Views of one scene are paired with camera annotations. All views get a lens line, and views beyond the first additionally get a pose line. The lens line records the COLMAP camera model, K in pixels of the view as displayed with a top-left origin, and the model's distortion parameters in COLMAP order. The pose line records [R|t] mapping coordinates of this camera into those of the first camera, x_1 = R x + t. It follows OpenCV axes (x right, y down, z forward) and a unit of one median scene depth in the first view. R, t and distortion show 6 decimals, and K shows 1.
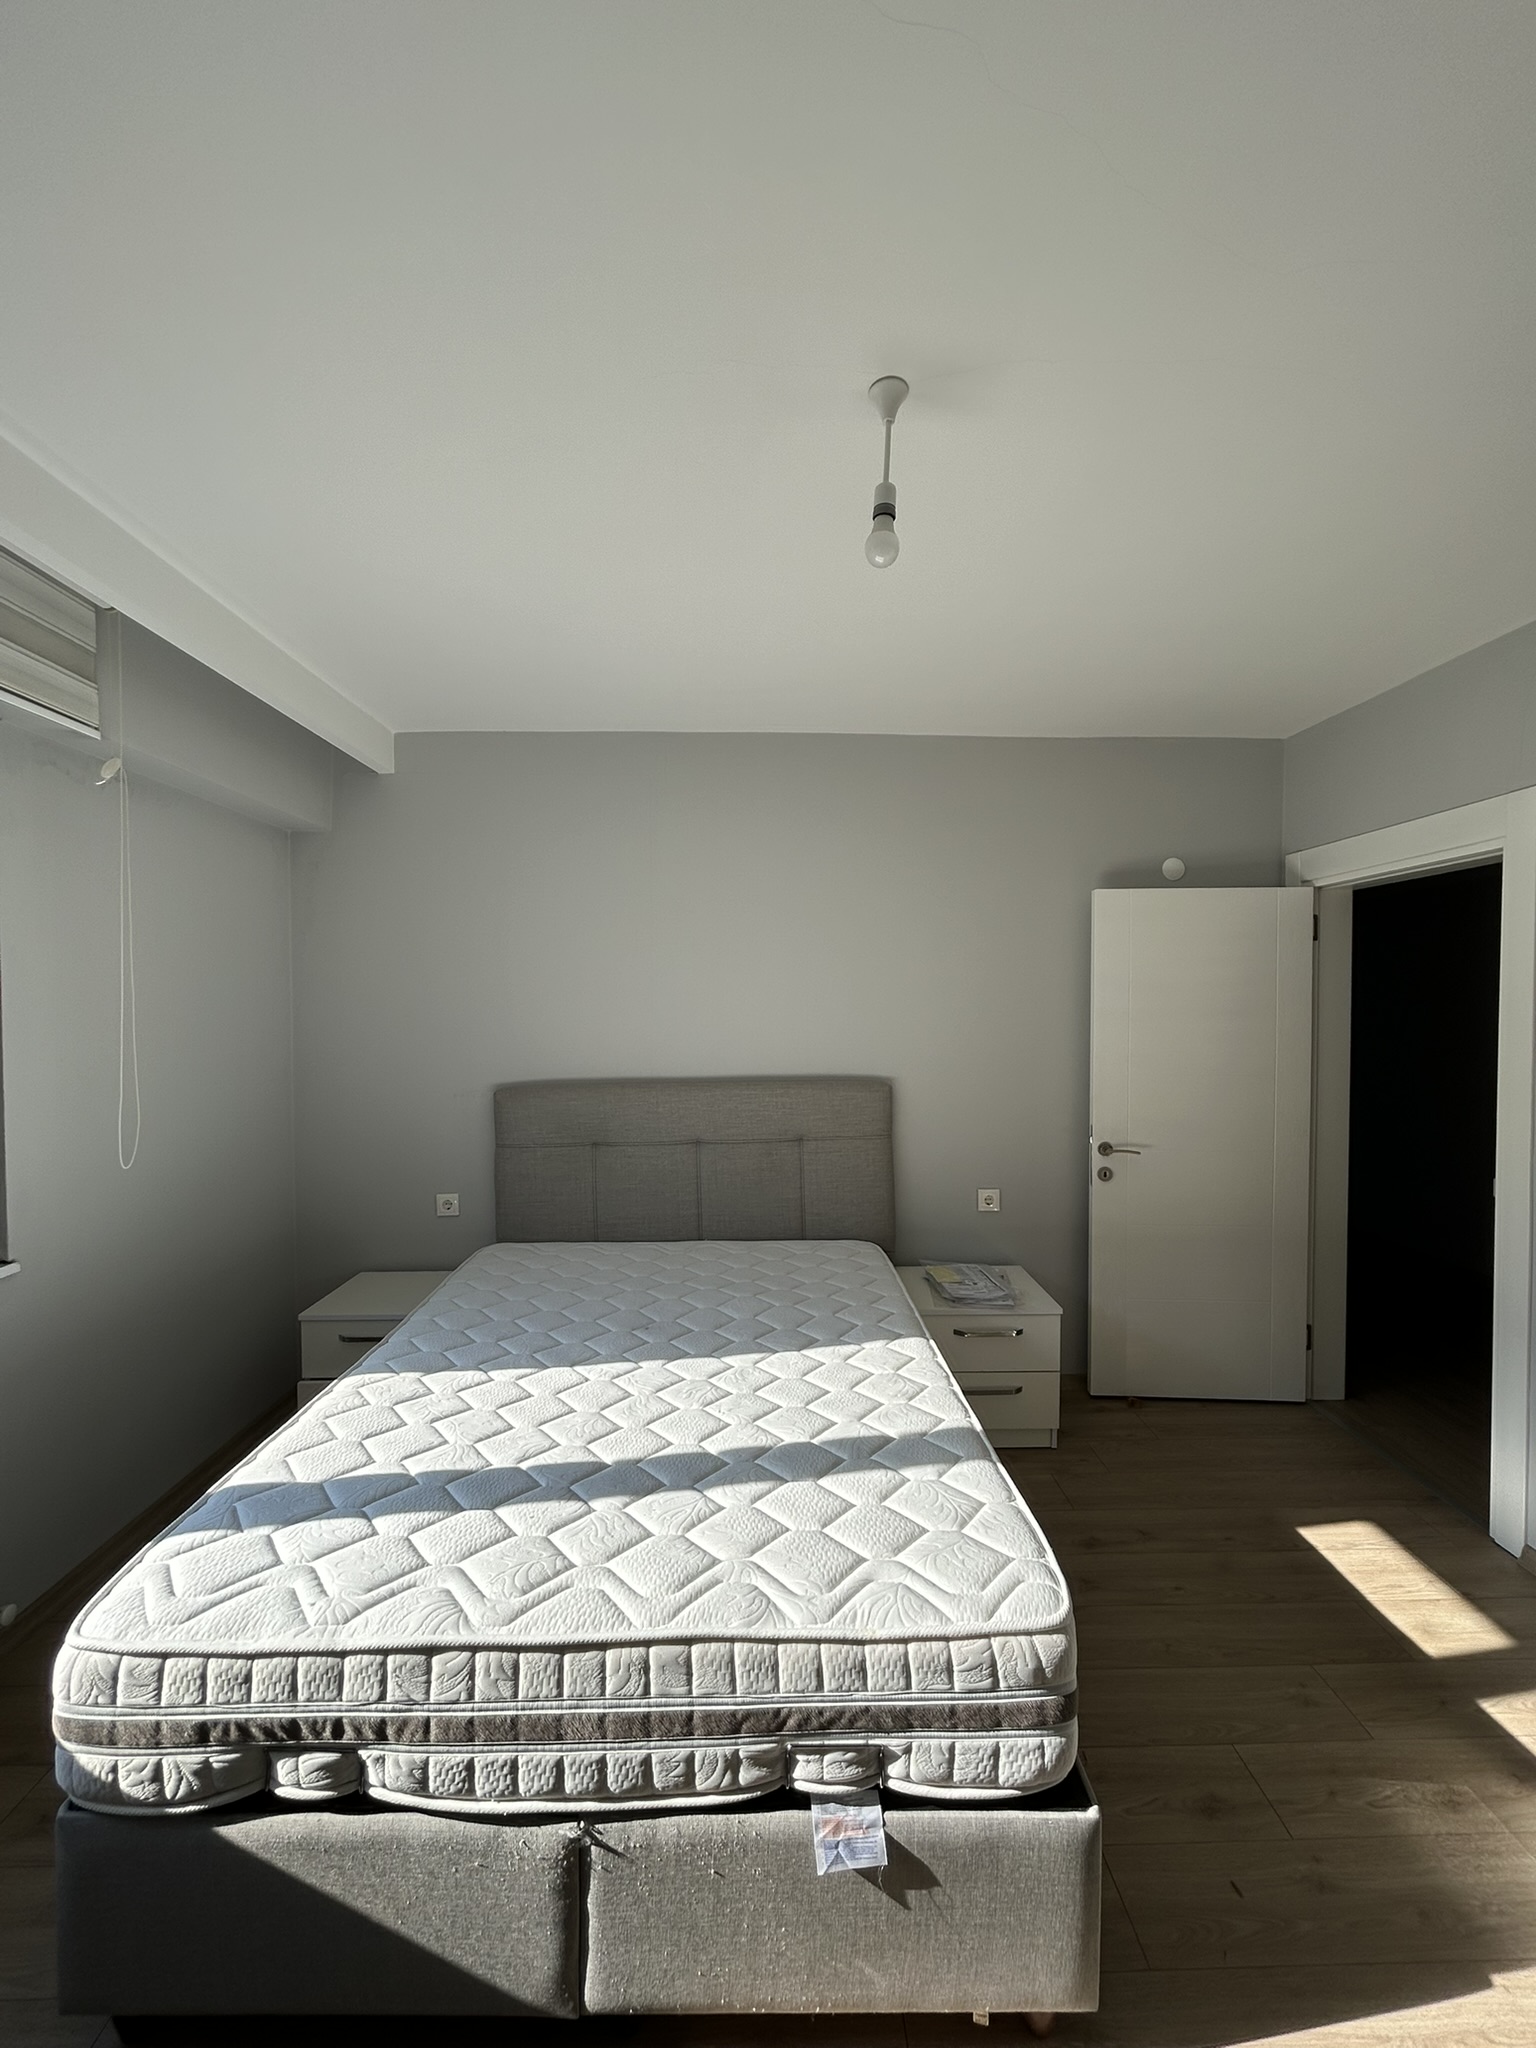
lens RADIAL K [[822.8, 0, 772.5], [0, 822.8, 1023.5], [0, 0, 1]] dist [0.002454, -0.000051]
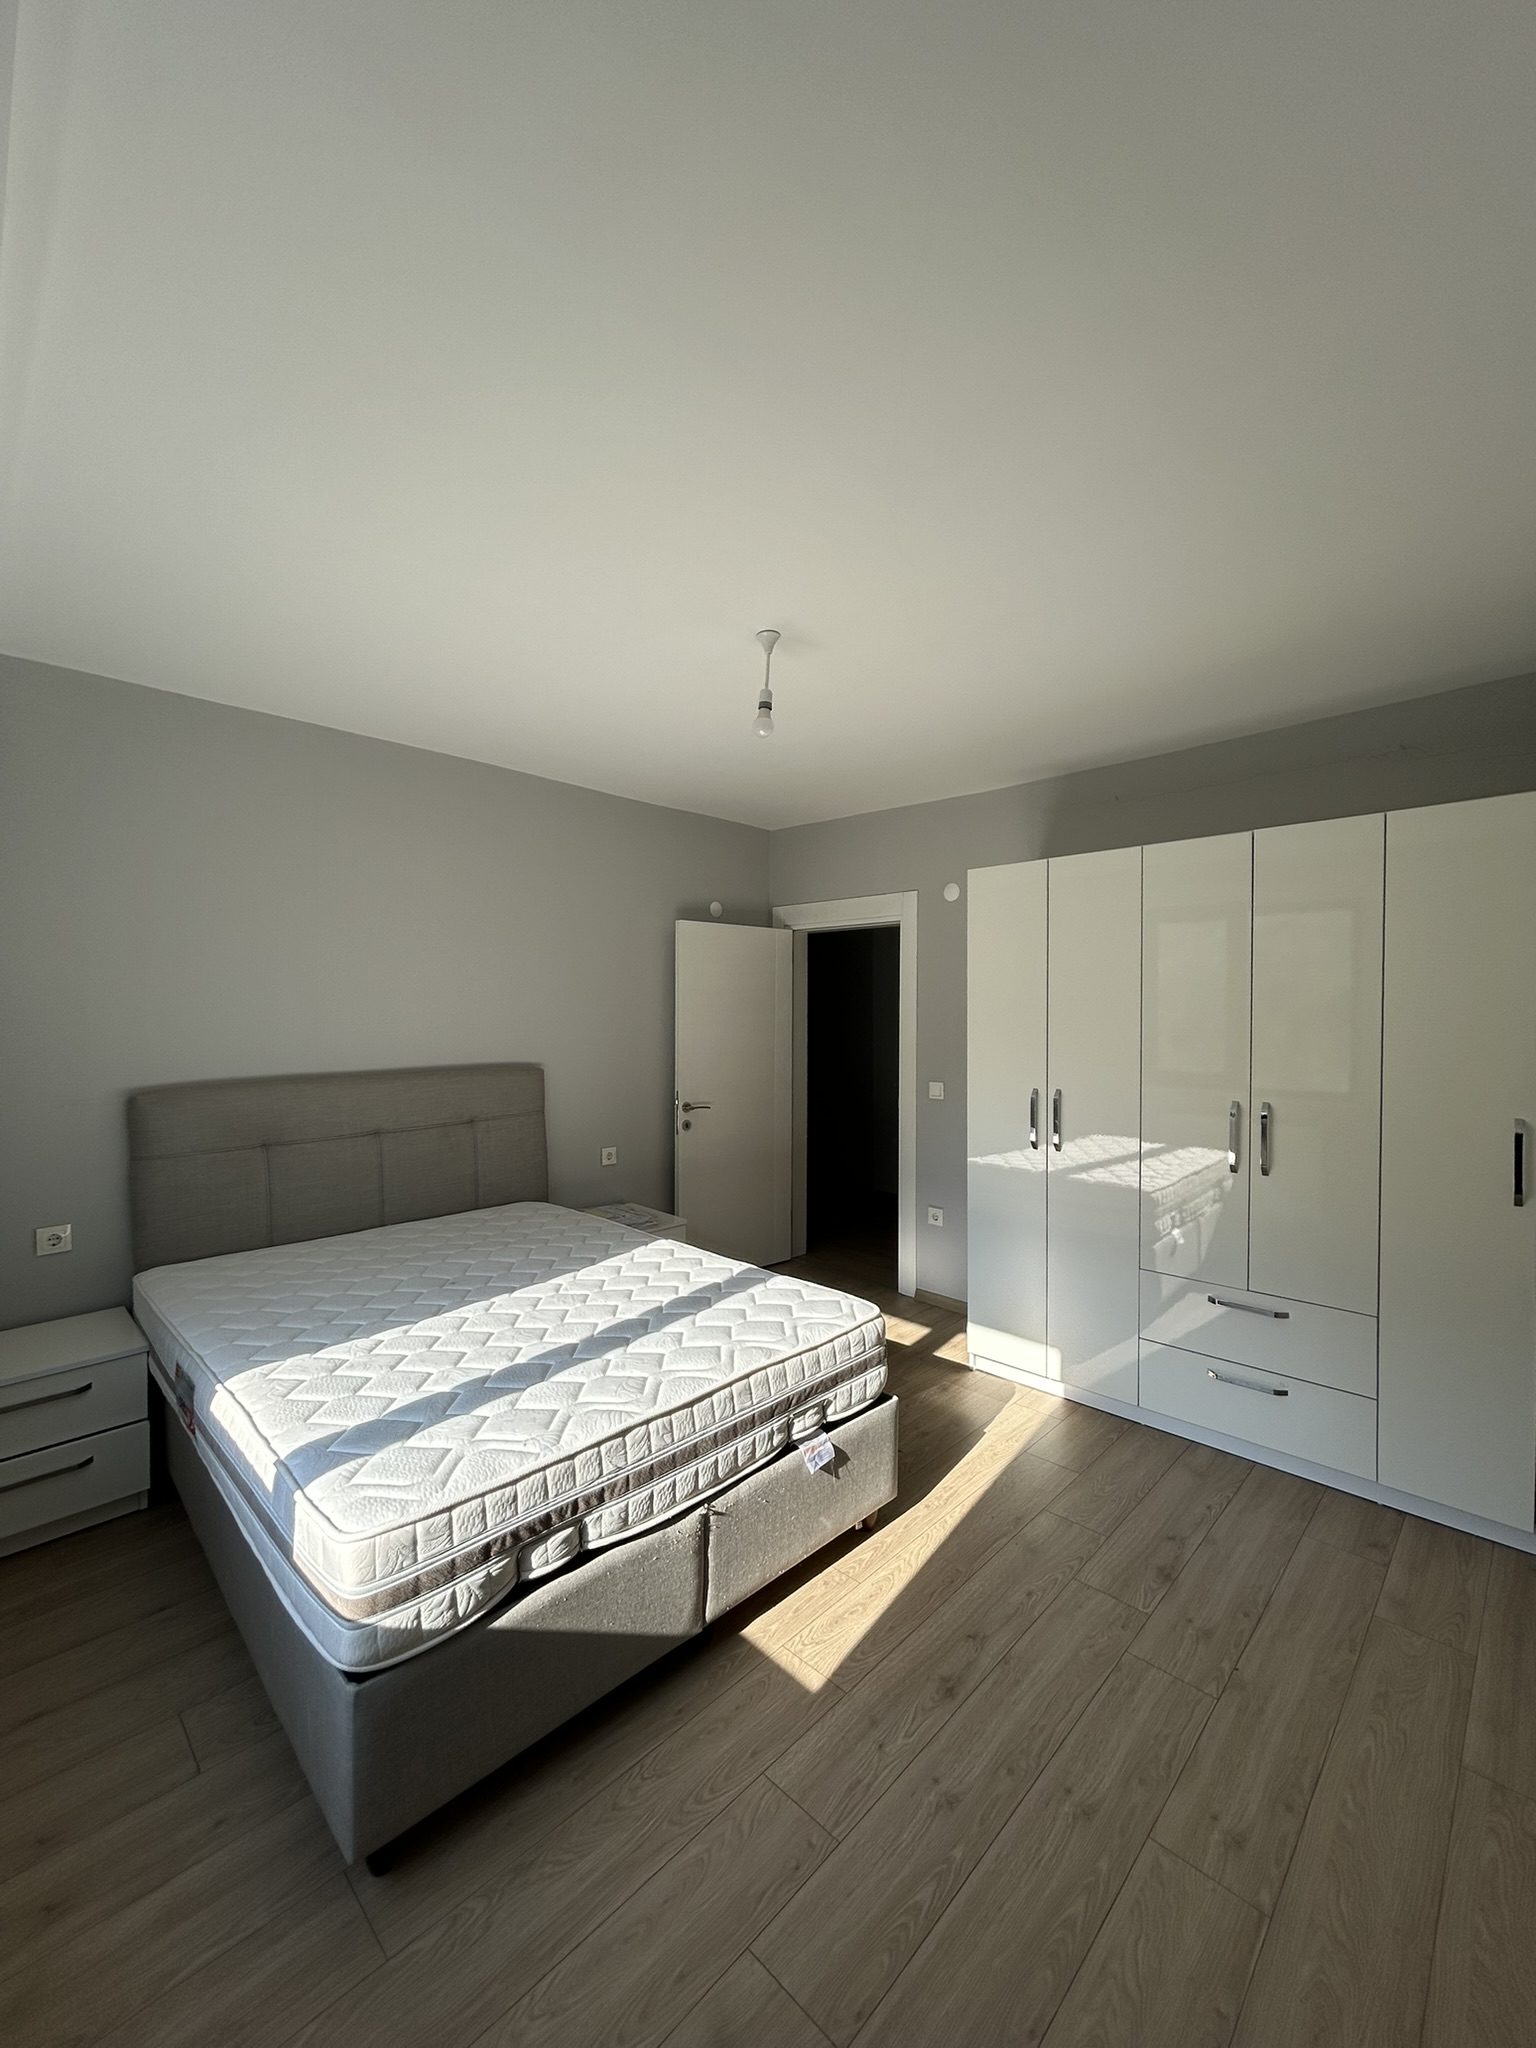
lens RADIAL K [[817.0, 0, 768.0], [0, 817.0, 1024.0], [0, 0, 1]] dist [0.008156, 0.000051]
pose [[0.719985, -0.008703, 0.693935, -1.233181], [0.010042, 0.999947, 0.002122, 0.026754], [-0.693917, 0.005441, 0.720034, -0.240195]]
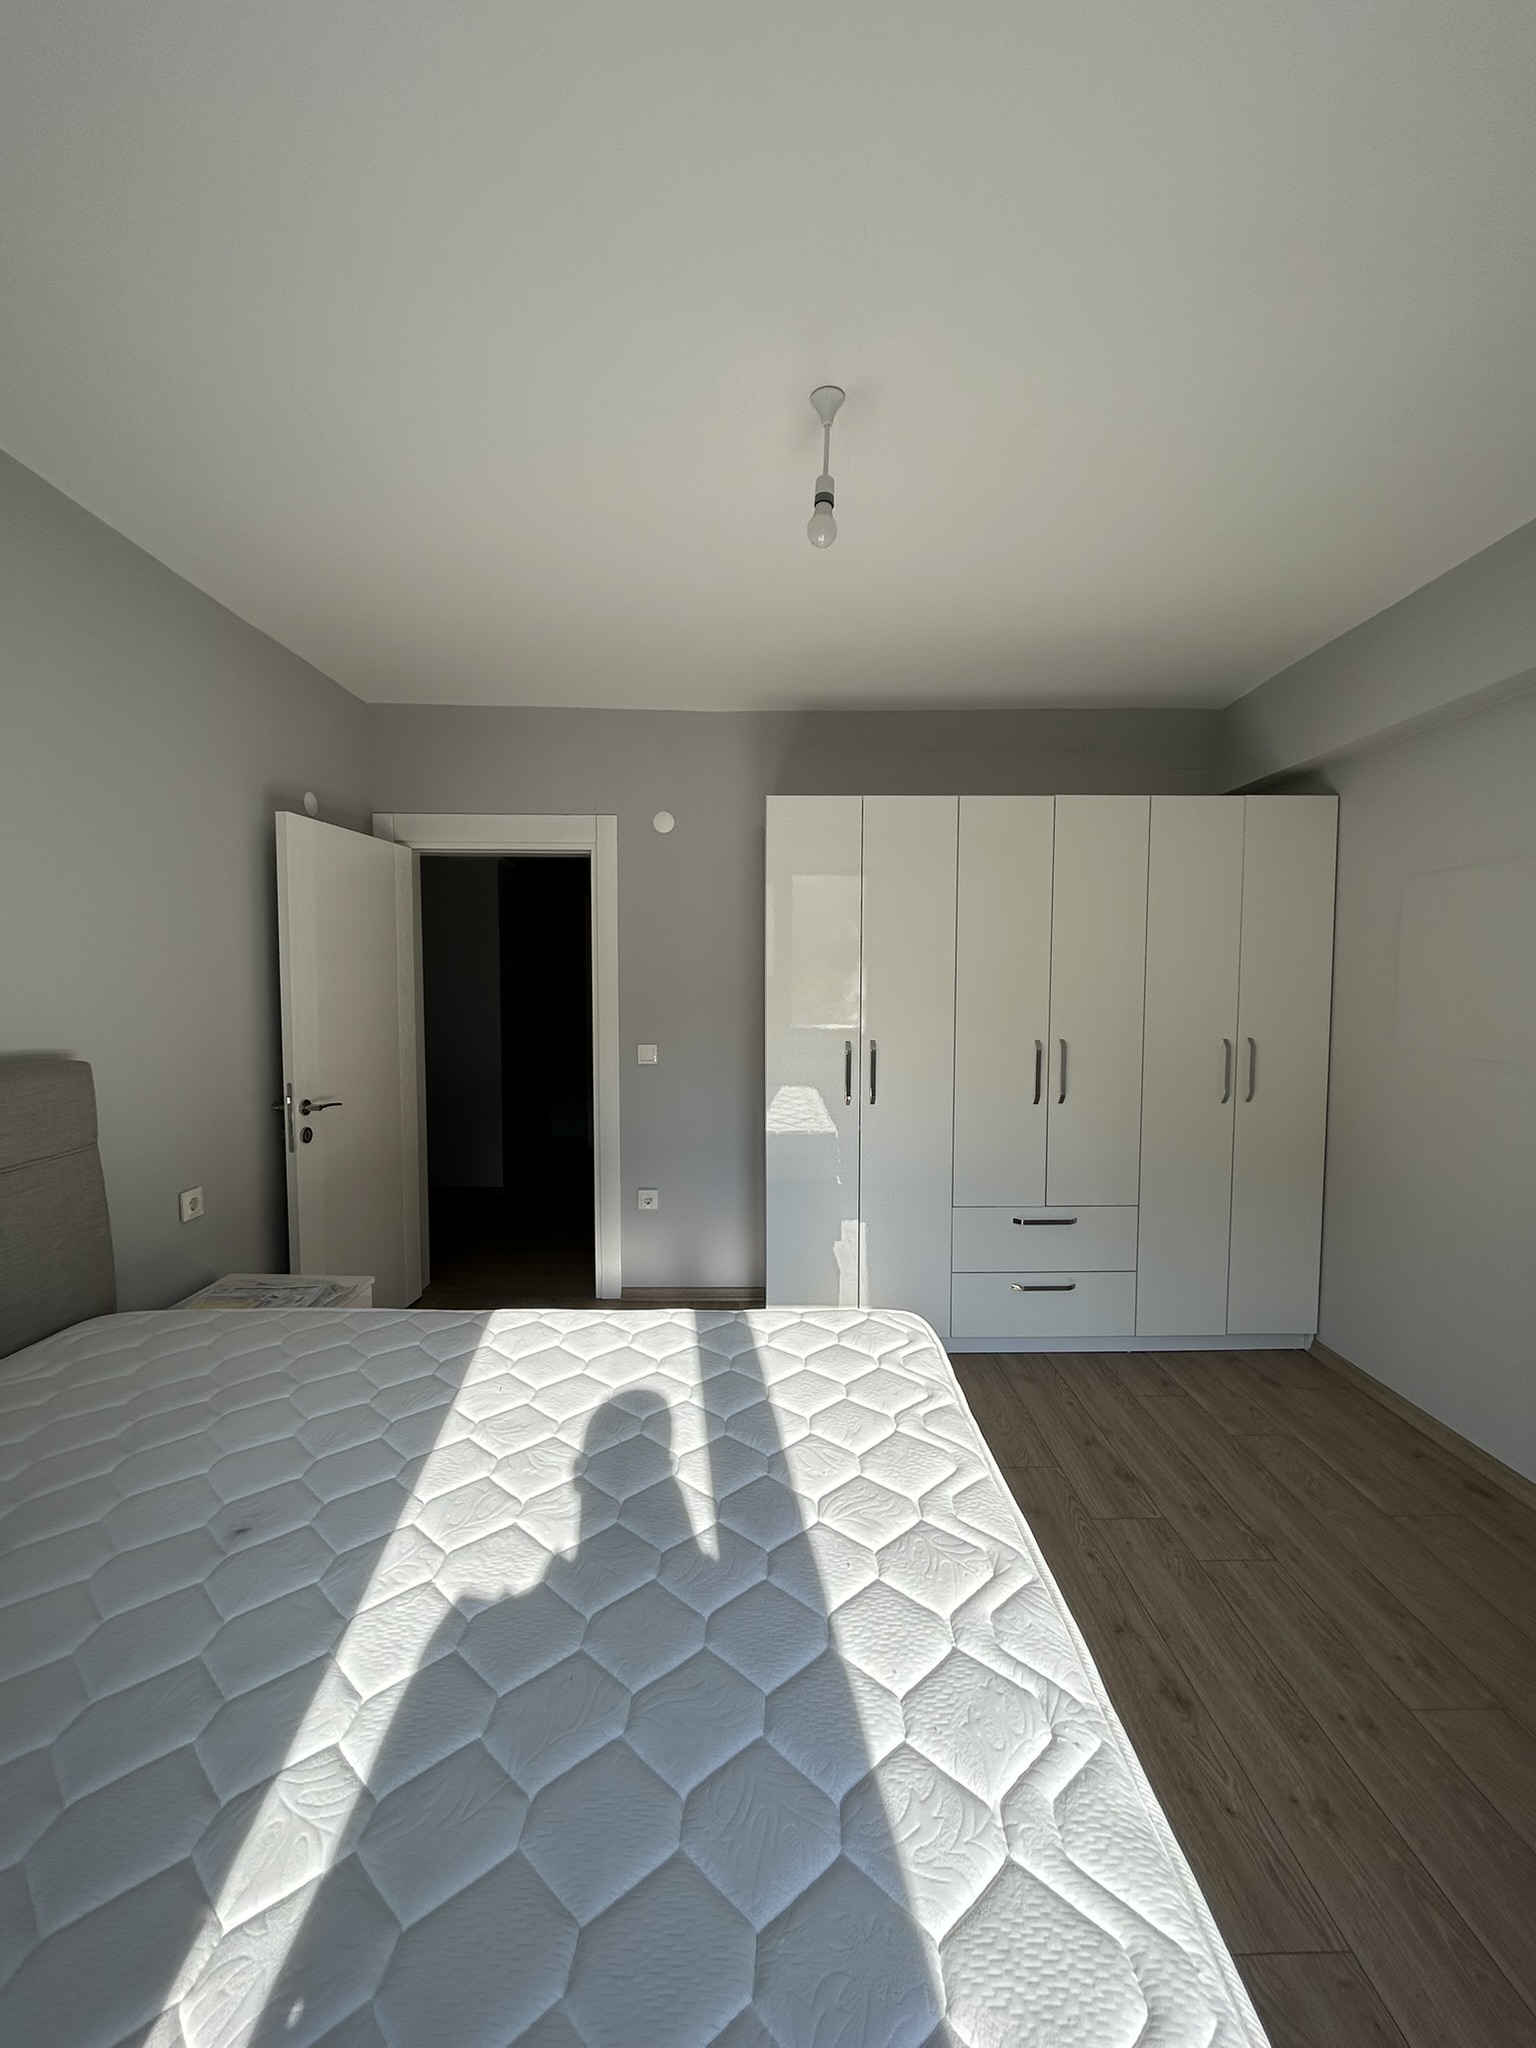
lens RADIAL K [[820.8, 0, 768.0], [0, 820.8, 1024.0], [0, 0, 1]] dist [-0.000492, -0.000073]
pose [[0.030150, -0.058437, 0.997836, -1.270719], [0.016078, 0.998189, 0.057972, 0.049779], [-0.999416, 0.014295, 0.031035, 1.278890]]
